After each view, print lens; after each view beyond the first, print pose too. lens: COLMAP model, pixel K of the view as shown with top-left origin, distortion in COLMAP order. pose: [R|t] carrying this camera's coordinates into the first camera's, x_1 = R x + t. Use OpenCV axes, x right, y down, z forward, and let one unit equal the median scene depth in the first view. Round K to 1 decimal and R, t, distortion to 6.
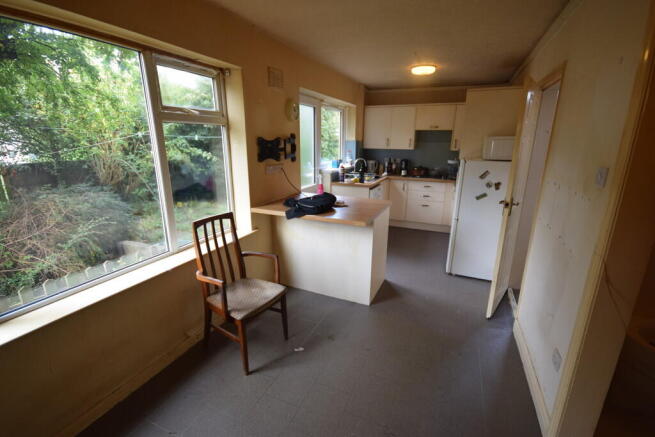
lens RADIAL K [[294.2, 0, 326.9], [0, 294.2, 218.3], [0, 0, 1]] dist [-0.005146, -0.000114]
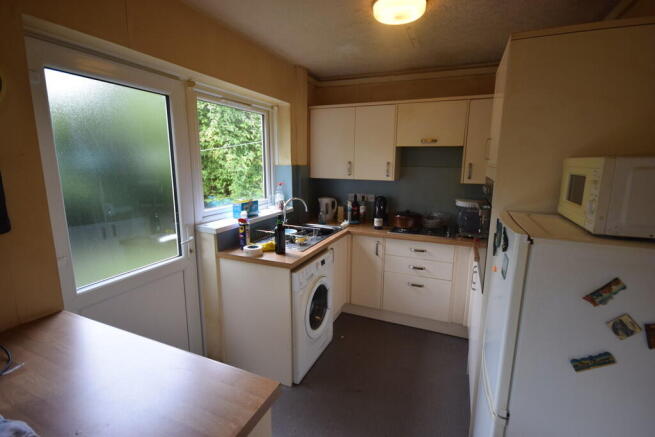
lens RADIAL K [[312.1, 0, 328.7], [0, 312.1, 218.1], [0, 0, 1]] dist [0.004065, -0.000048]
pose [[0.999848, -0.003461, 0.017078, 0.161260], [0.004849, 0.996627, -0.081922, -0.116307], [-0.016737, 0.081993, 0.996492, 0.420809]]
